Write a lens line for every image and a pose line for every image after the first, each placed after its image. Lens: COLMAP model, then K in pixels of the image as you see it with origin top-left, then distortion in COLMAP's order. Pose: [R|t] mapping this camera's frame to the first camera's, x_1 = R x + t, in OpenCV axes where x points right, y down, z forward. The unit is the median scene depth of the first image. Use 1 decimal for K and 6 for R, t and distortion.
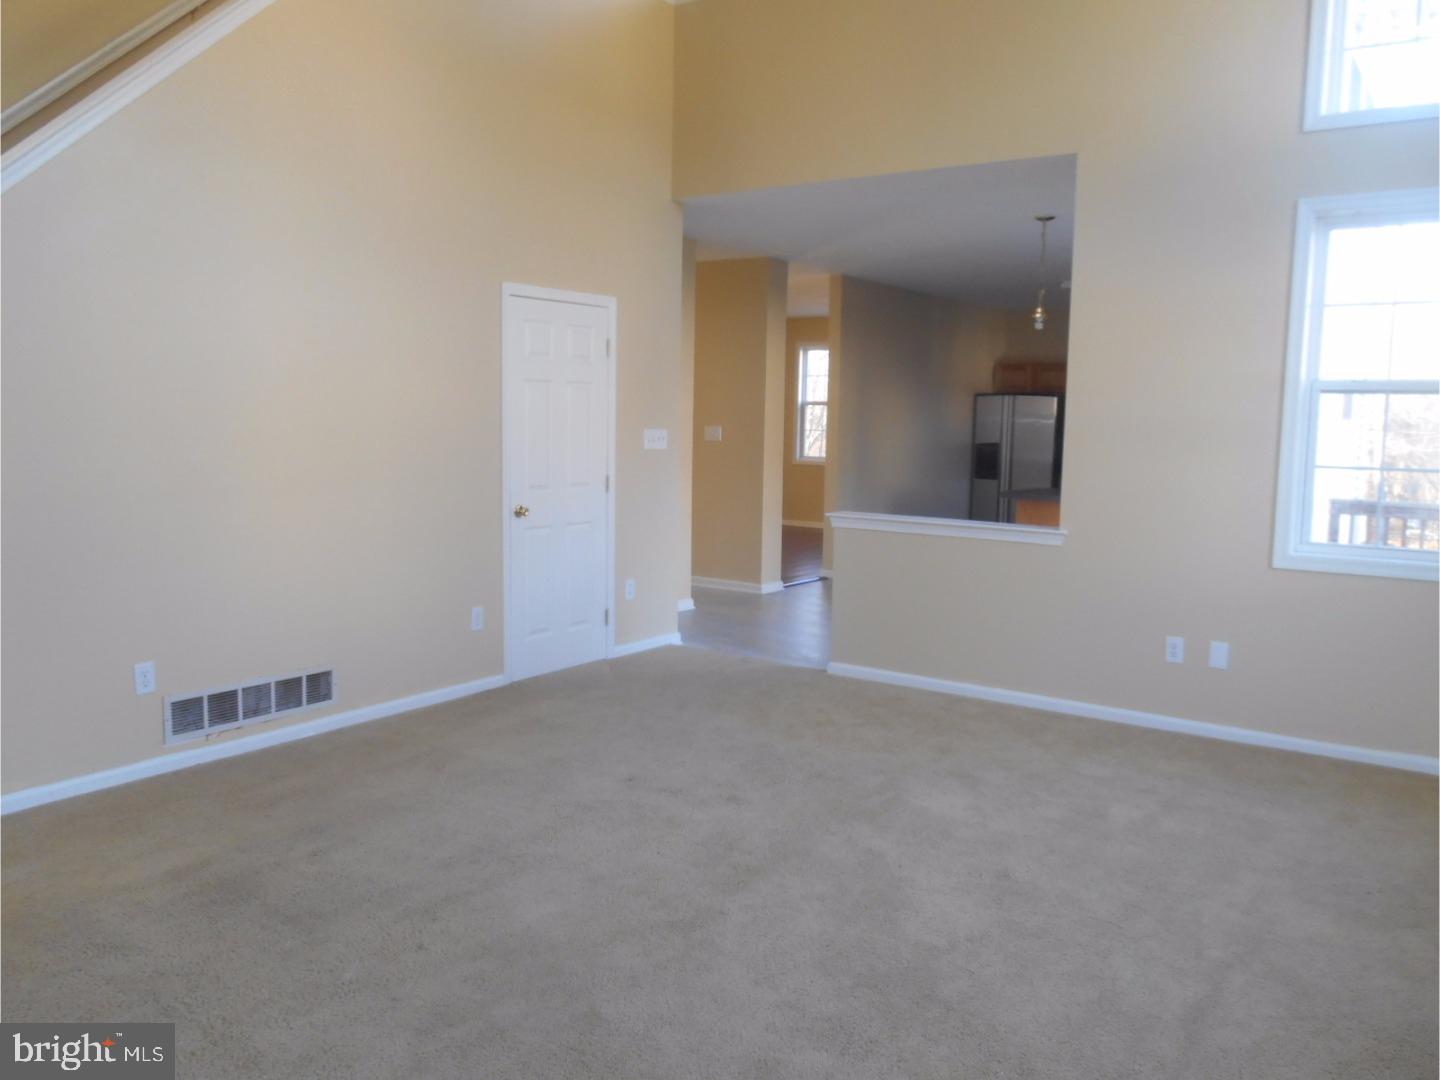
lens RADIAL K [[1119.6, 0, 729.4], [0, 1119.6, 537.4], [0, 0, 1]] dist [-0.042864, 0.009422]
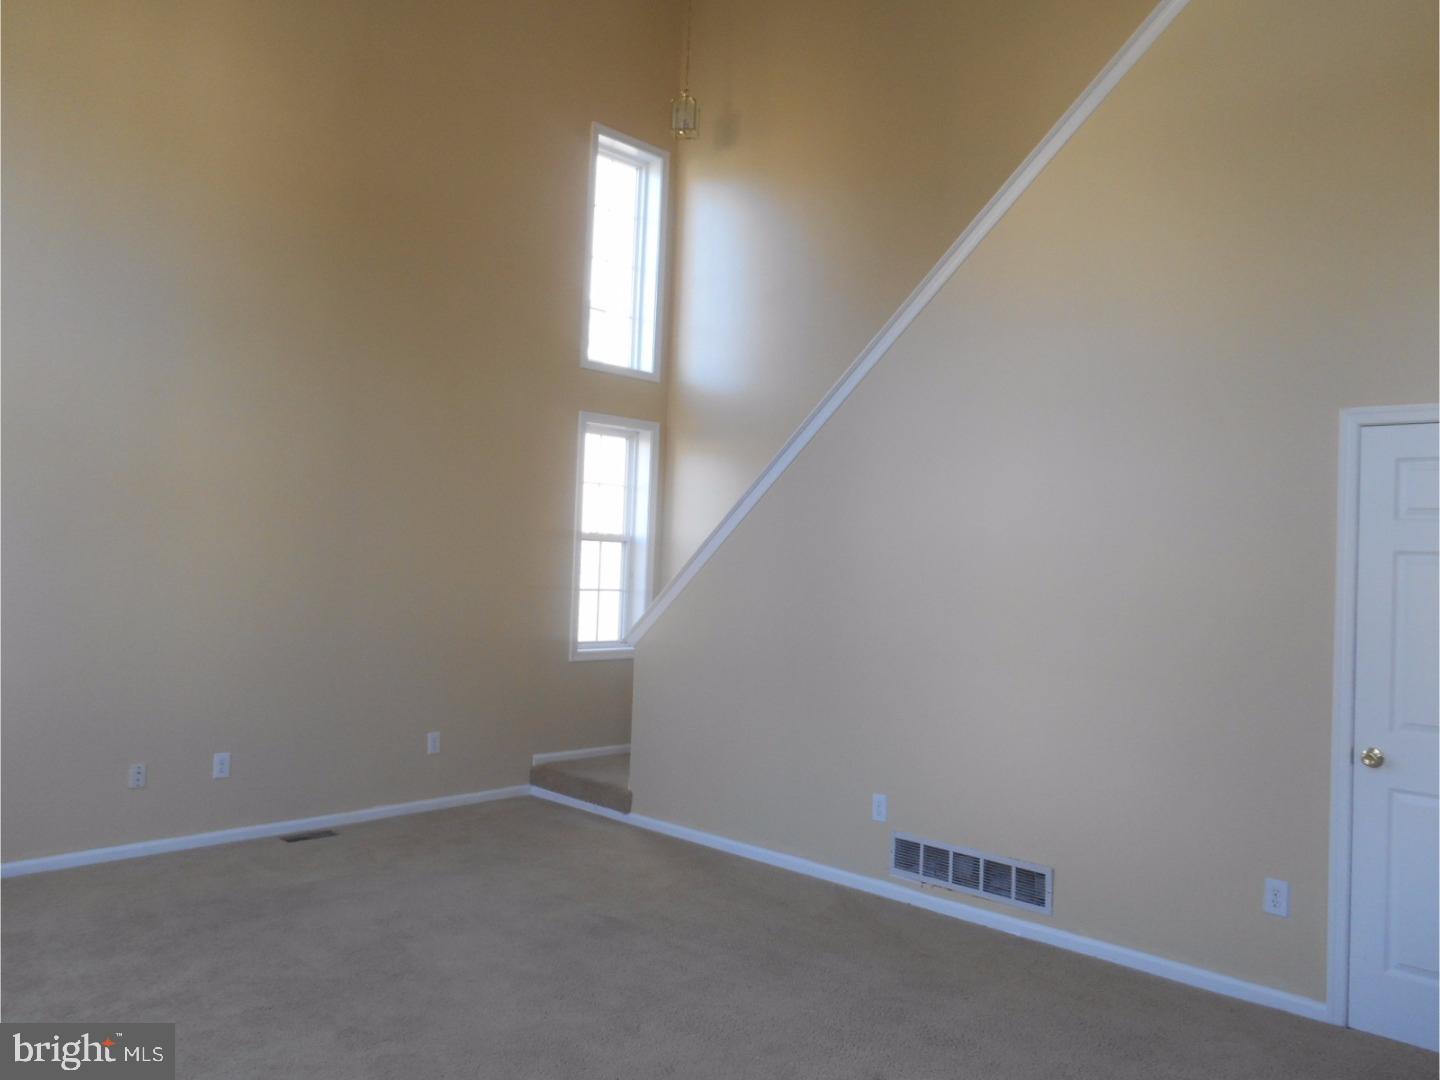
lens RADIAL K [[1119.6, 0, 729.4], [0, 1119.6, 537.4], [0, 0, 1]] dist [-0.042864, 0.009422]
pose [[-0.145601, -0.056112, -0.987751, 0.620868], [-0.165072, 0.985773, -0.031667, -0.084326], [0.975475, 0.158439, -0.152792, 0.885776]]
